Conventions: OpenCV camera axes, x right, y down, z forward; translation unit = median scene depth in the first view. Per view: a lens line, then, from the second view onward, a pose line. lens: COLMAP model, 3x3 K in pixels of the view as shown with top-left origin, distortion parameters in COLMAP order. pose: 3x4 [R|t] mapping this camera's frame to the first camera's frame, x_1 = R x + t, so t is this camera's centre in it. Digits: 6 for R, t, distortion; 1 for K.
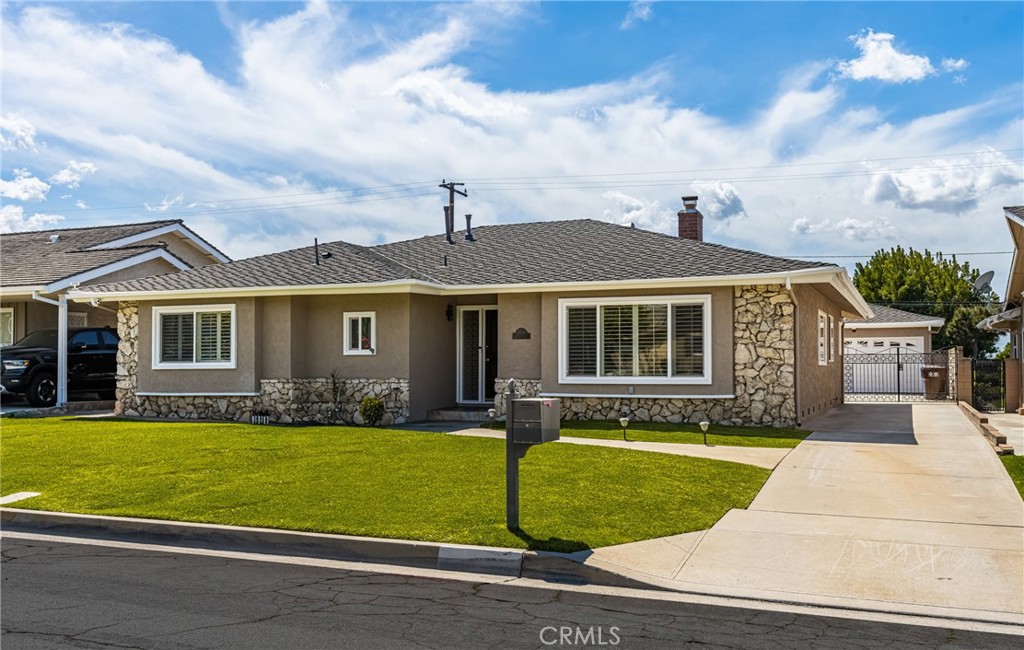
lens RADIAL K [[885.8, 0, 506.9], [0, 885.8, 328.4], [0, 0, 1]] dist [-0.008854, -0.005024]
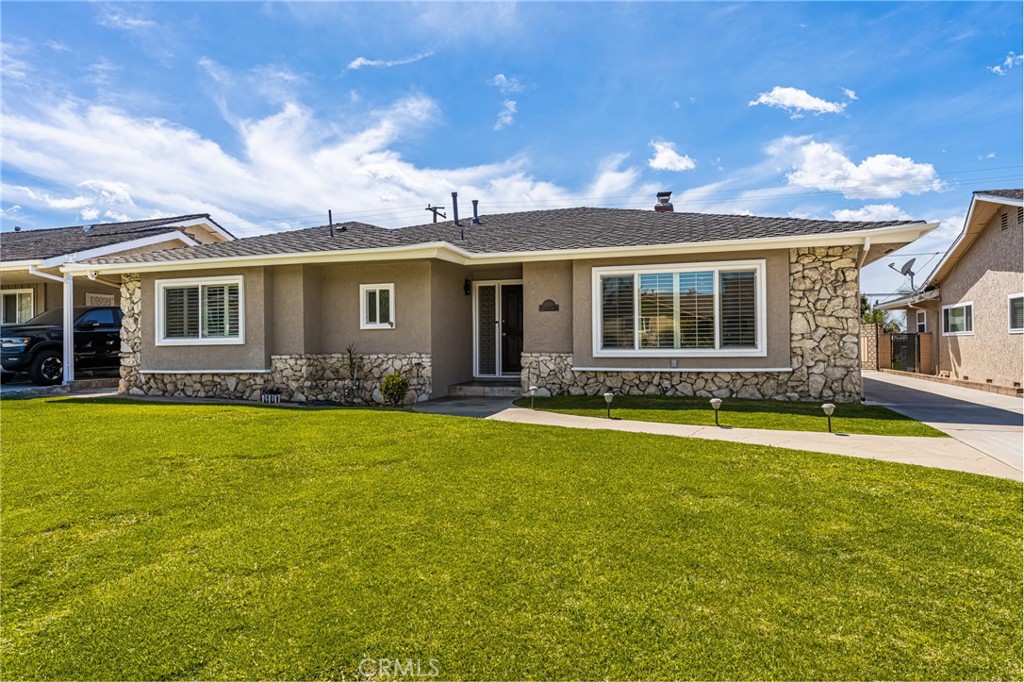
lens RADIAL K [[623.2, 0, 517.8], [0, 623.2, 332.2], [0, 0, 1]] dist [-0.004500, 0.001263]
pose [[0.997044, -0.005730, 0.076614, -0.067575], [0.003949, 0.999719, 0.023375, 0.018638], [-0.076727, -0.023003, 0.996787, 0.321097]]
